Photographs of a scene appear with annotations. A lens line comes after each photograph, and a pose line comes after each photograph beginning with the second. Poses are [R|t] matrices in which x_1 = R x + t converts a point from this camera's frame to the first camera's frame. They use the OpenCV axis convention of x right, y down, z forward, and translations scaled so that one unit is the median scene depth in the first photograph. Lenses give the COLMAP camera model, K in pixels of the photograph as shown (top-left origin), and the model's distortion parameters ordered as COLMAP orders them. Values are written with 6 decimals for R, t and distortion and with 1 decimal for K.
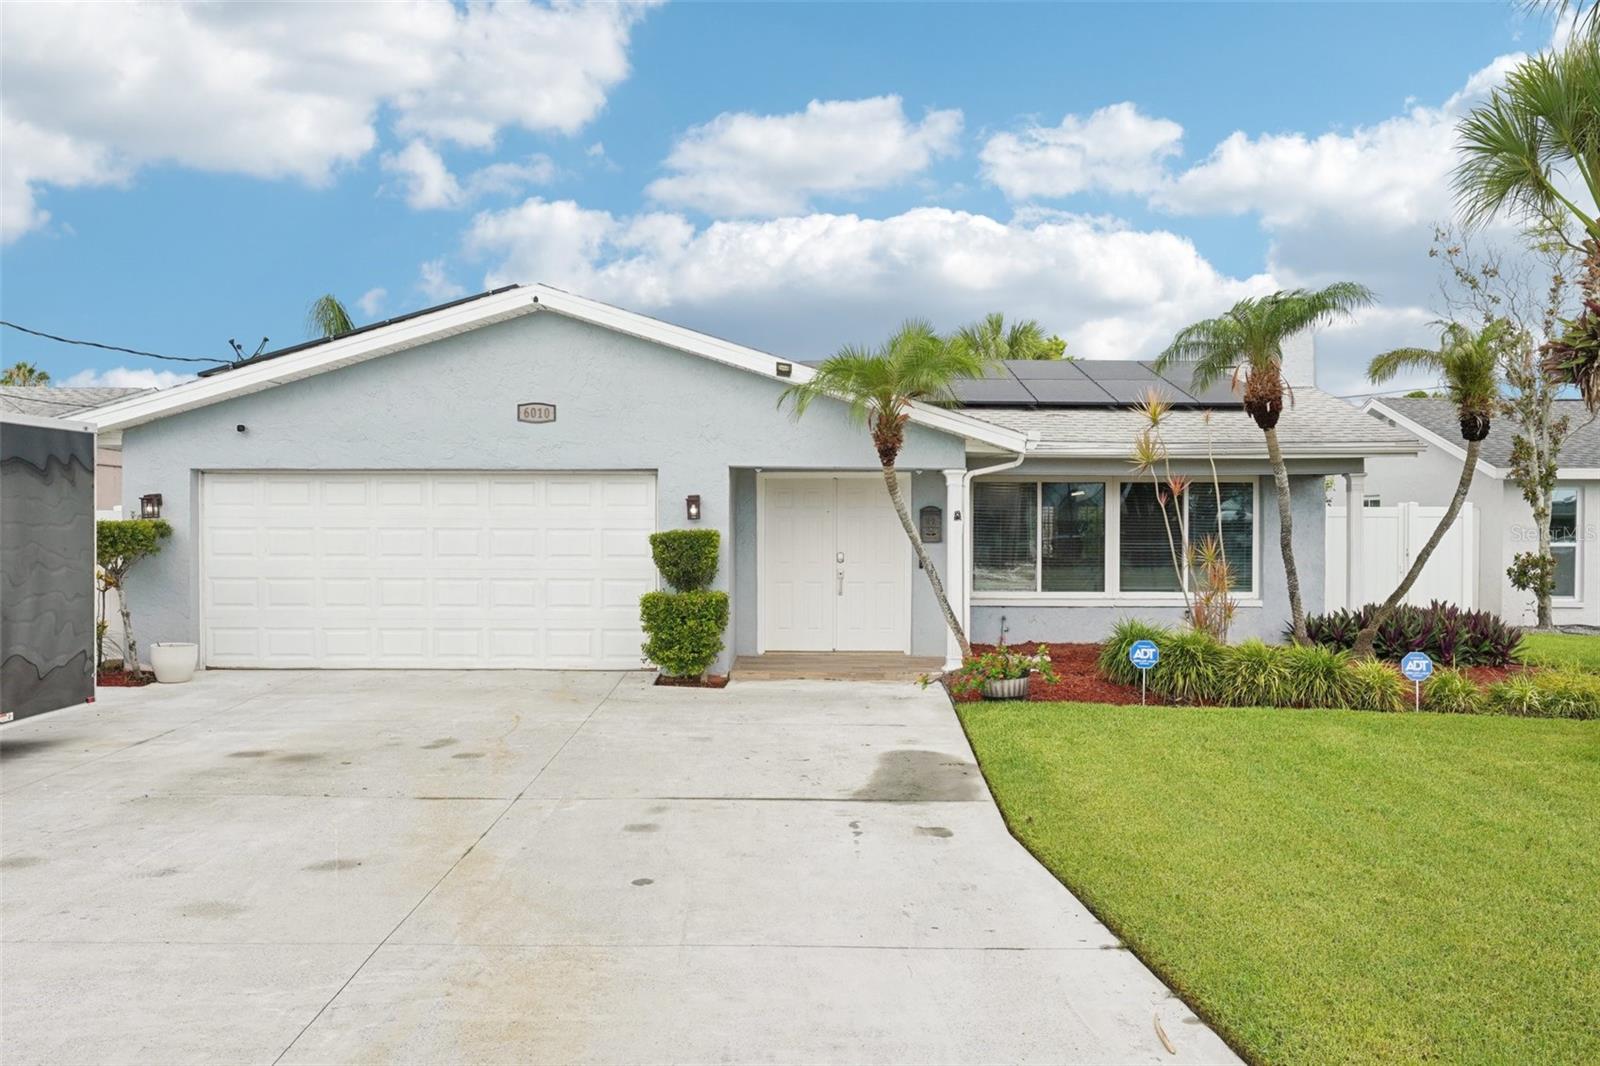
lens RADIAL K [[1343.0, 0, 800.0], [0, 1343.0, 533.0], [0, 0, 1]] dist [0.006097, 0.008494]
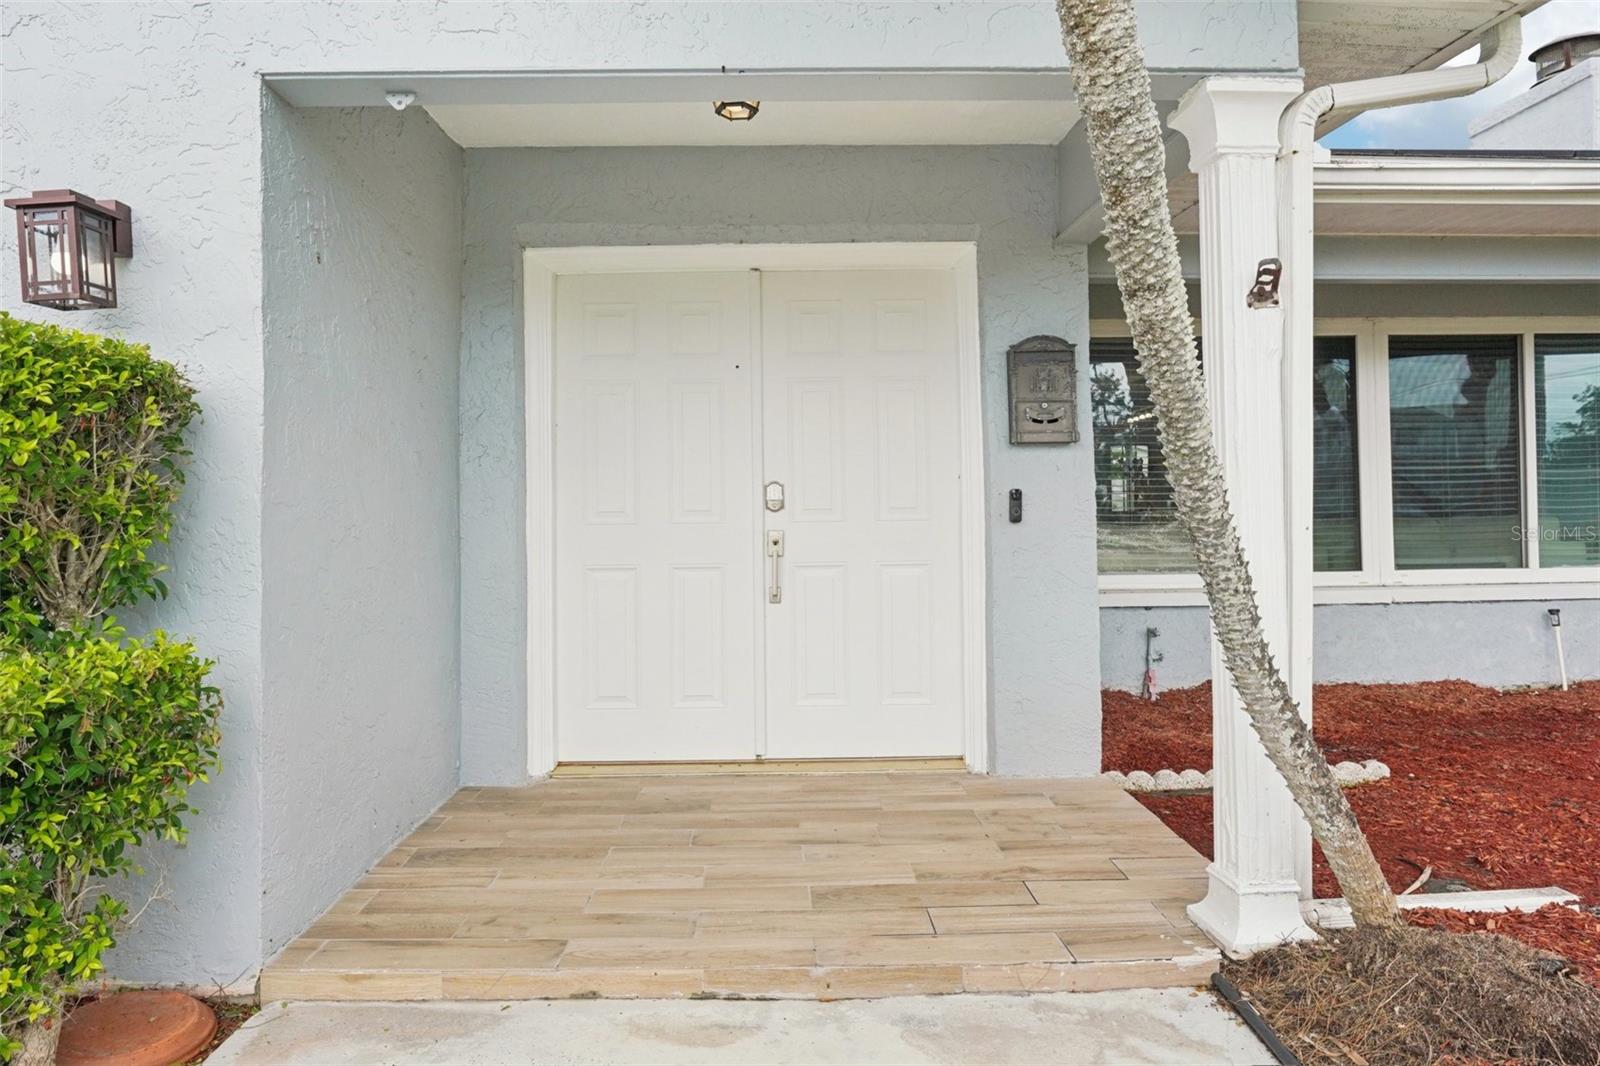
lens RADIAL K [[926.1, 0, 776.3], [0, 926.1, 503.4], [0, 0, 1]] dist [-0.032850, 0.010398]
pose [[0.999776, -0.015228, -0.014717, 0.035064], [0.015085, 0.999838, -0.009779, 0.024722], [0.014863, 0.009555, 0.999844, 0.827218]]
